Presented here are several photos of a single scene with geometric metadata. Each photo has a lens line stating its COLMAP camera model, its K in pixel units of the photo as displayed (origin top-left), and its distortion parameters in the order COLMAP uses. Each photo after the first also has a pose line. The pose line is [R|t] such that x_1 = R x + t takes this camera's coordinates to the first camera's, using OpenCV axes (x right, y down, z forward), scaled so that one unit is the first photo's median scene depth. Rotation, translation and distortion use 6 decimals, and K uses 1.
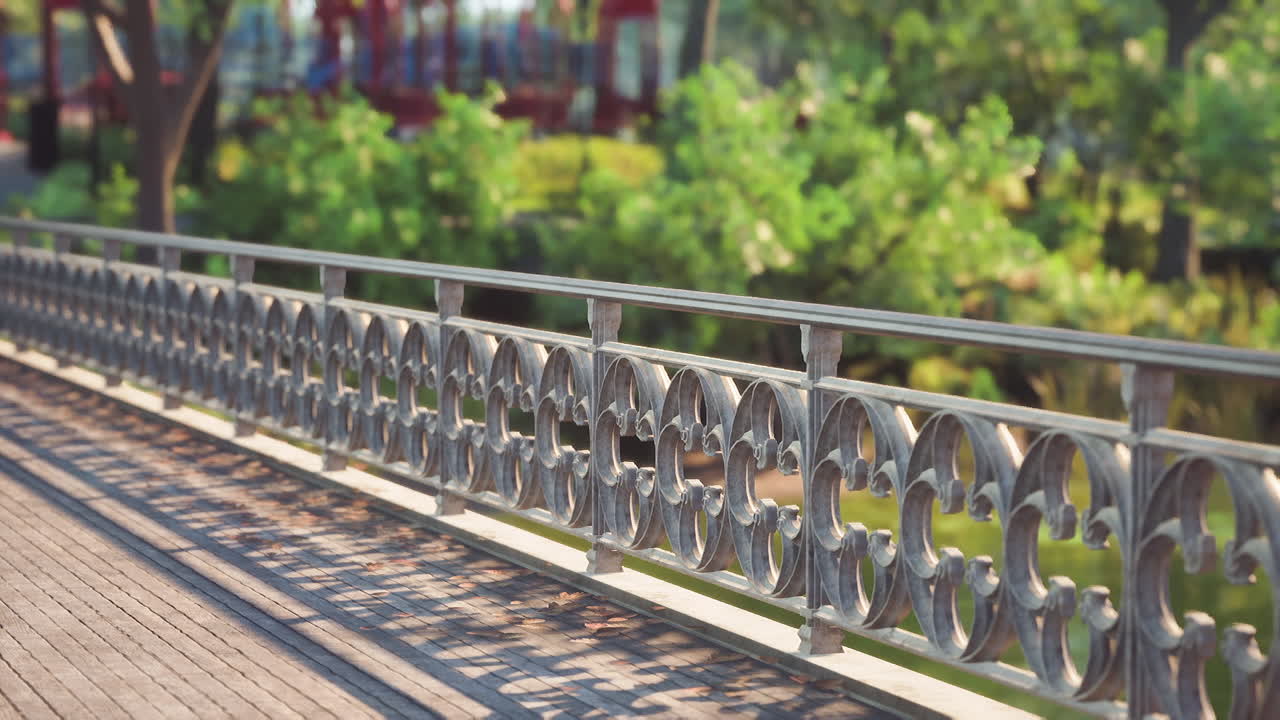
lens RADIAL K [[2171.0, 0, 638.6], [0, 2171.0, 357.7], [0, 0, 1]] dist [-0.017124, 0.000000]
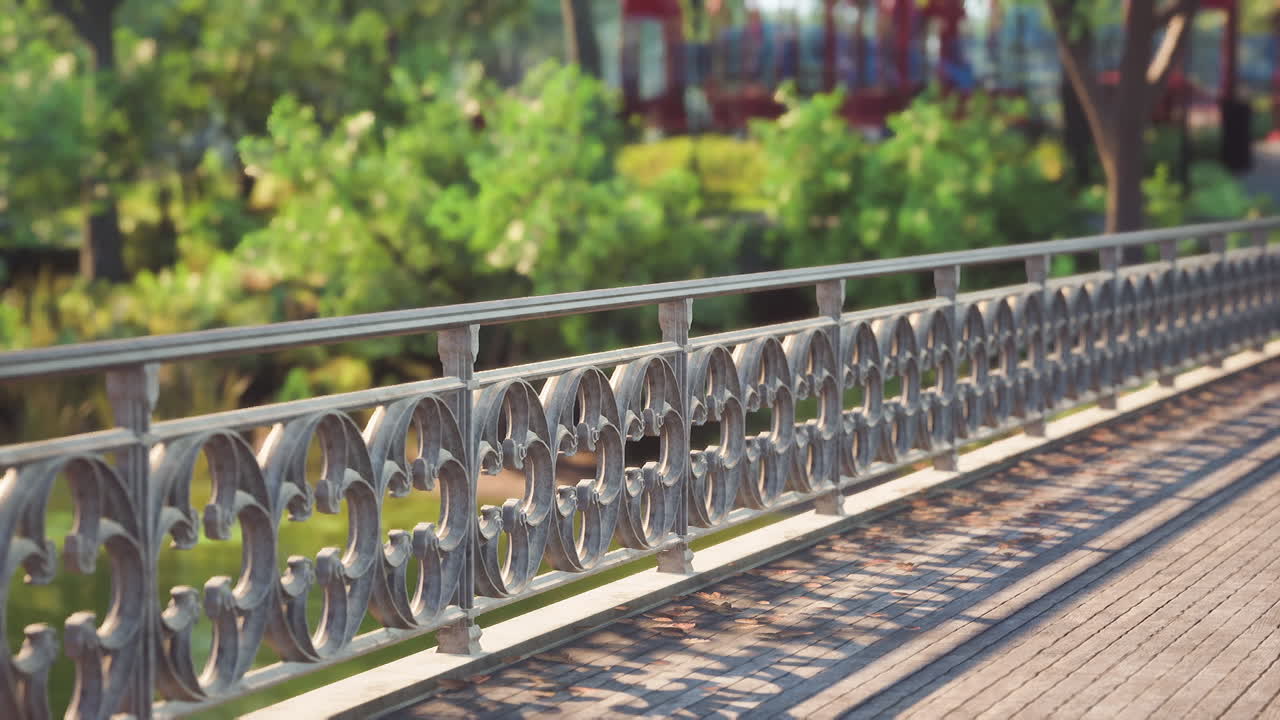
lens RADIAL K [[2171.0, 0, 638.5], [0, 2171.0, 361.8], [0, 0, 1]] dist [-0.017124, 0.000000]
pose [[-0.587181, -0.071326, 0.806307, -0.831383], [0.070292, 0.987854, 0.138574, -0.141143], [-0.806398, 0.138045, -0.575035, 1.626683]]
